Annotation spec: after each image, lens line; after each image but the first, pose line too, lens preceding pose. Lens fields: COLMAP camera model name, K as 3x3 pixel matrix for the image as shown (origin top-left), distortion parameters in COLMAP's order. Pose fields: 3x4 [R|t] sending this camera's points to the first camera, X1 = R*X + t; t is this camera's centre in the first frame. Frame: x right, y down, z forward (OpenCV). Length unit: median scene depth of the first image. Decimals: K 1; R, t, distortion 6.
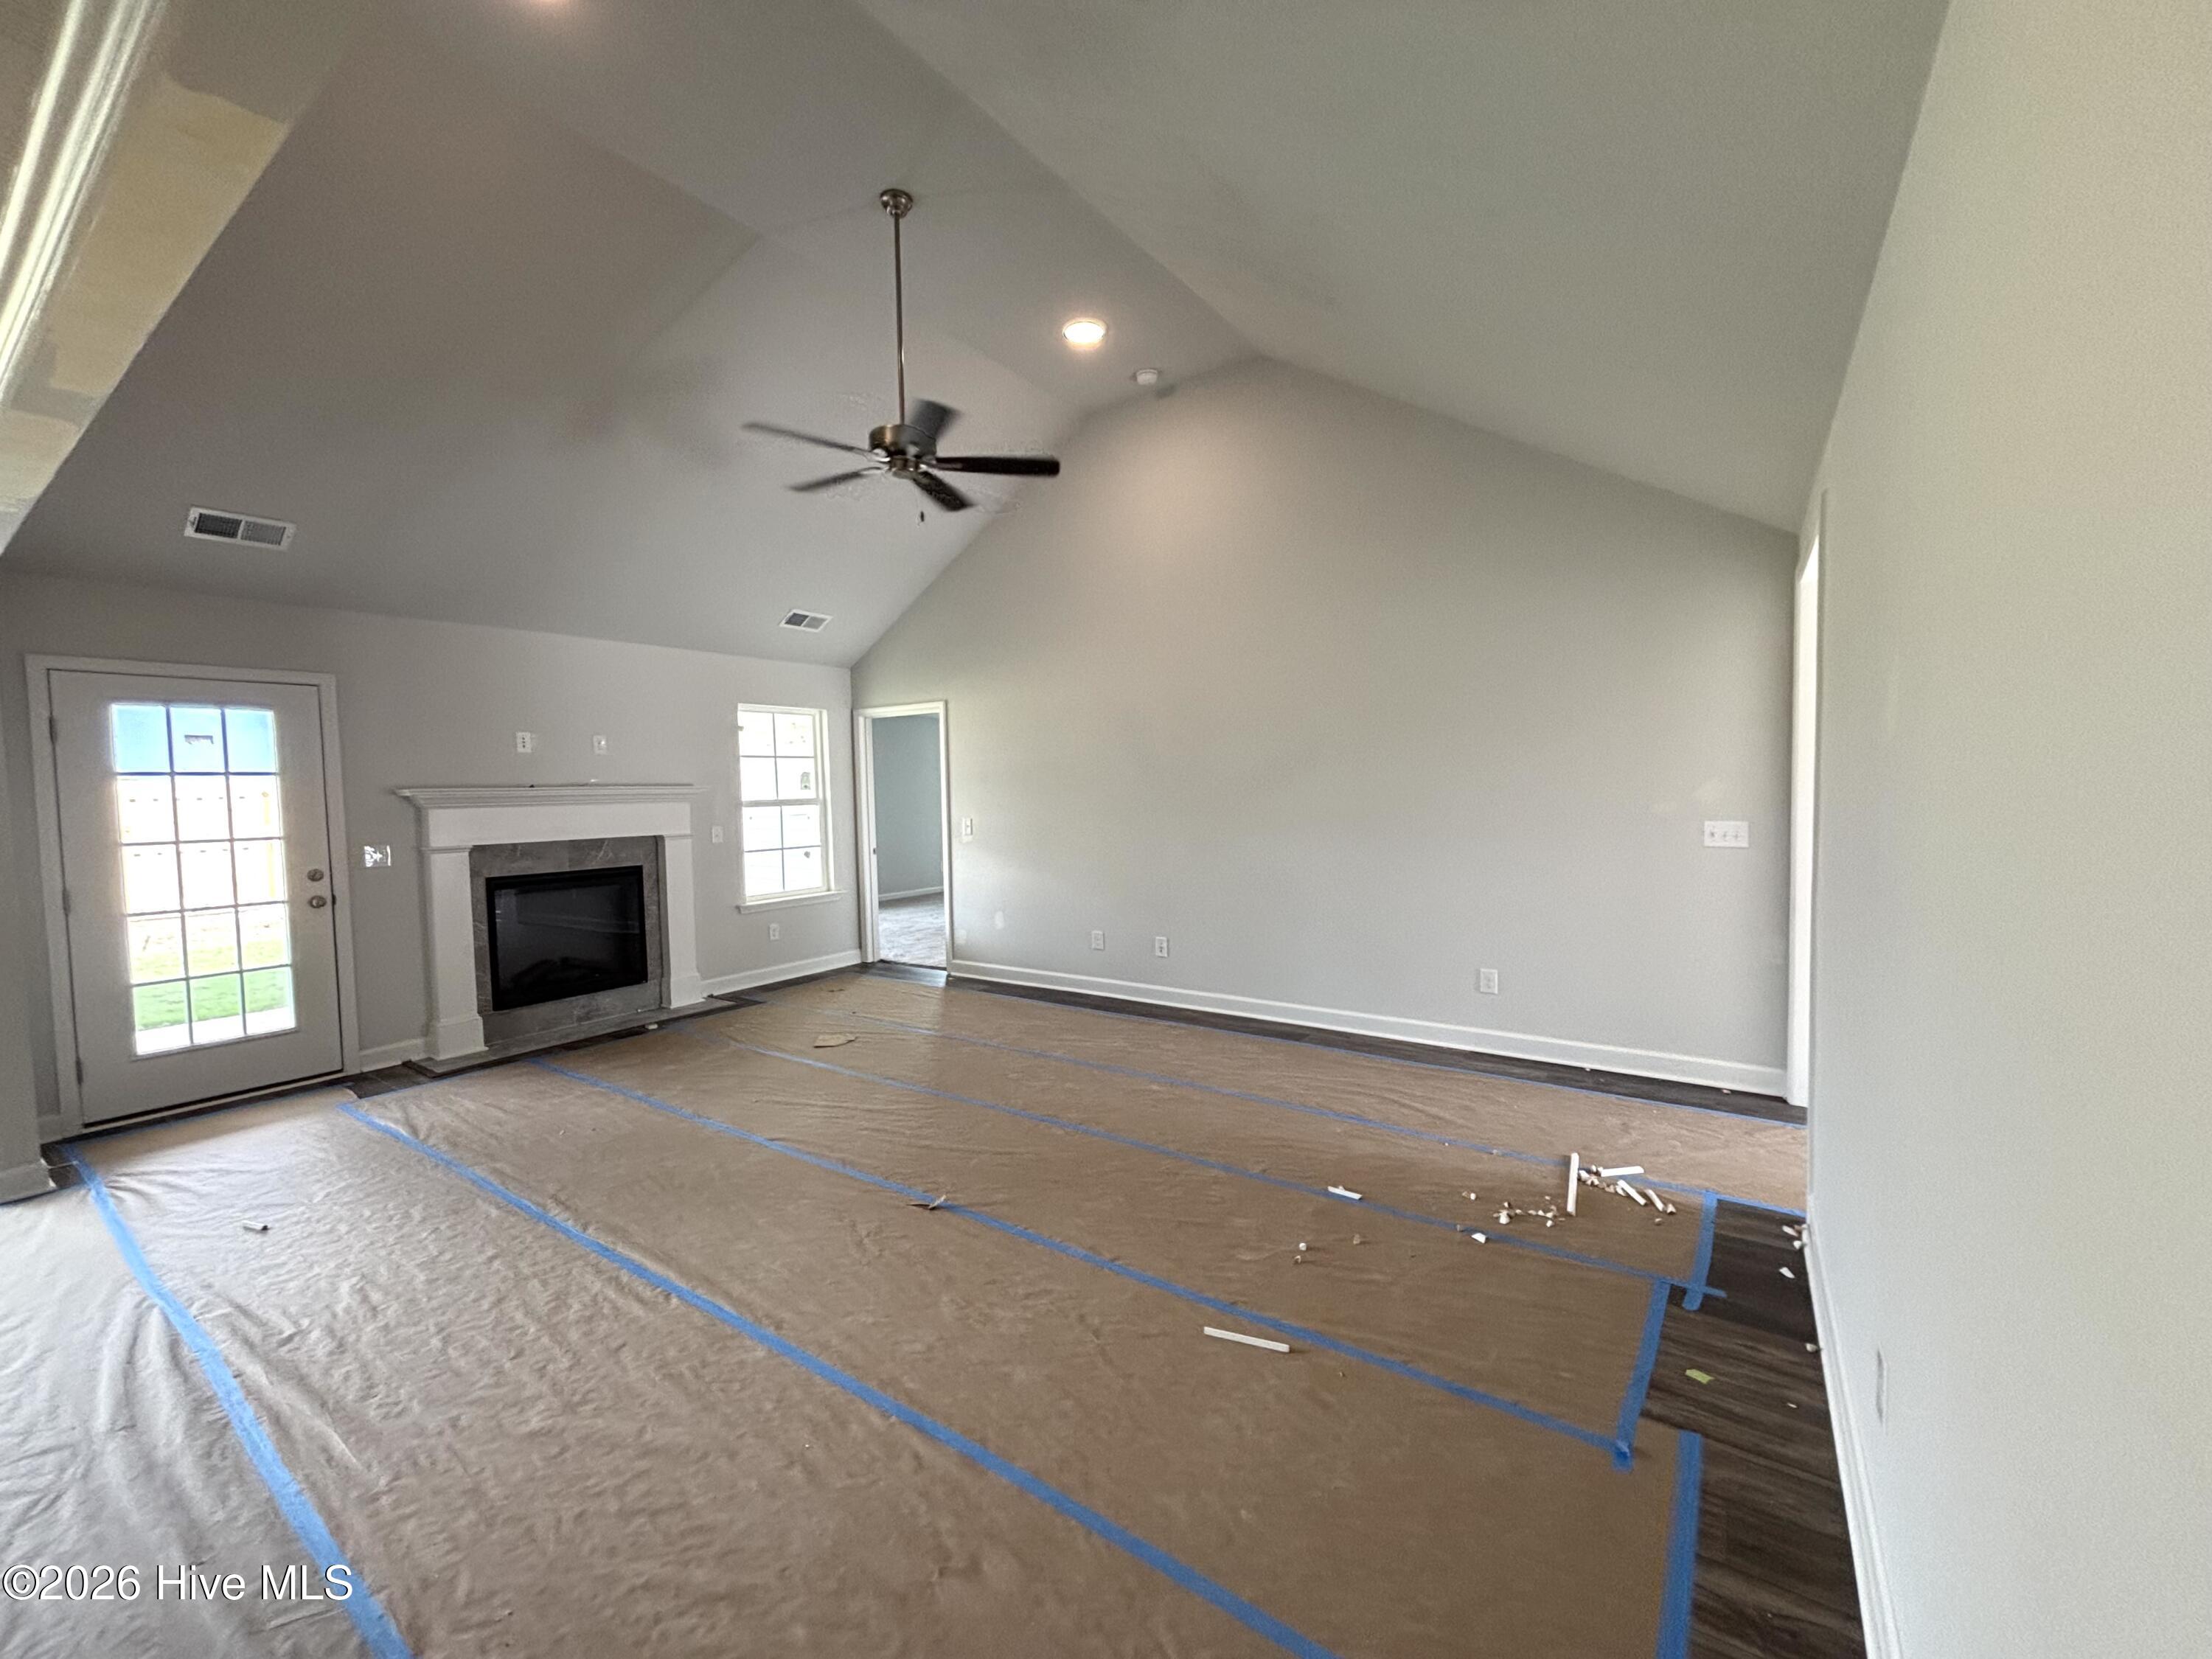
lens RADIAL K [[902.4, 0, 1106.0], [0, 902.4, 829.5], [0, 0, 1]] dist [0.012327, 0.000098]
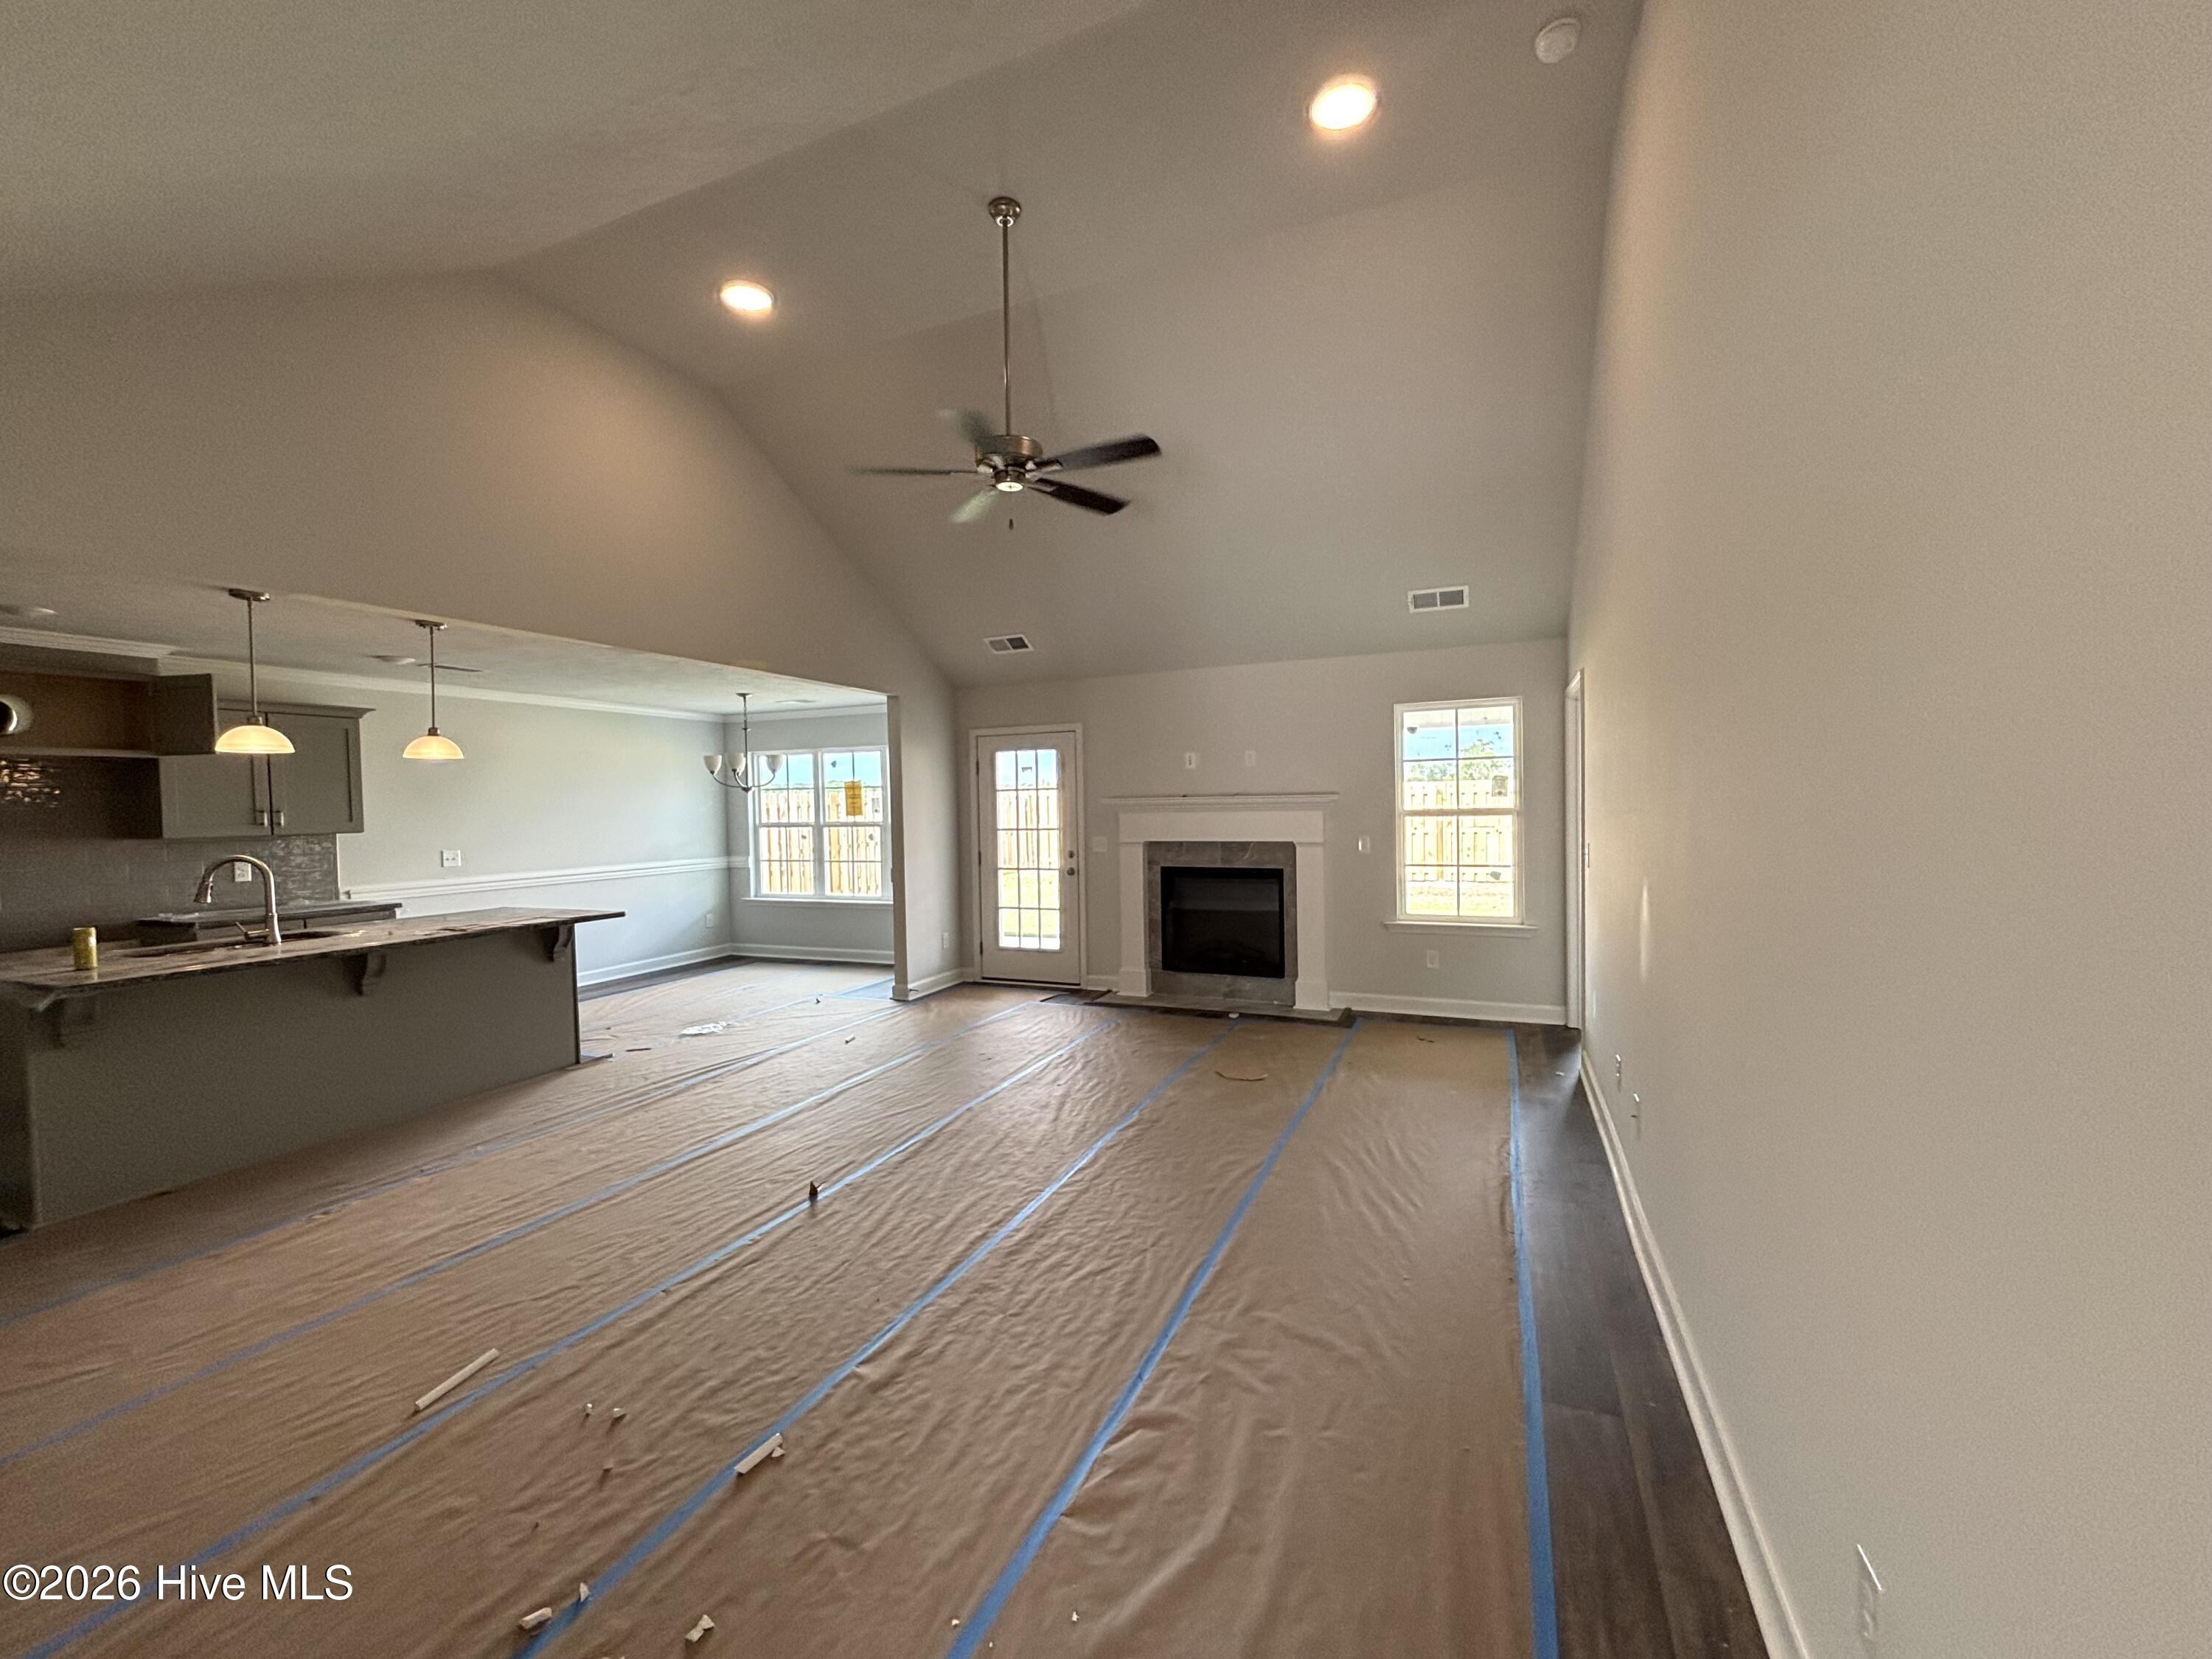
lens RADIAL K [[876.8, 0, 1106.0], [0, 876.8, 822.3], [0, 0, 1]] dist [0.000012, -0.000027]
pose [[0.202092, 0.031973, -0.978844, 0.492051], [-0.038473, 0.998955, 0.024687, -0.035215], [0.978611, 0.032670, 0.203111, 0.621953]]
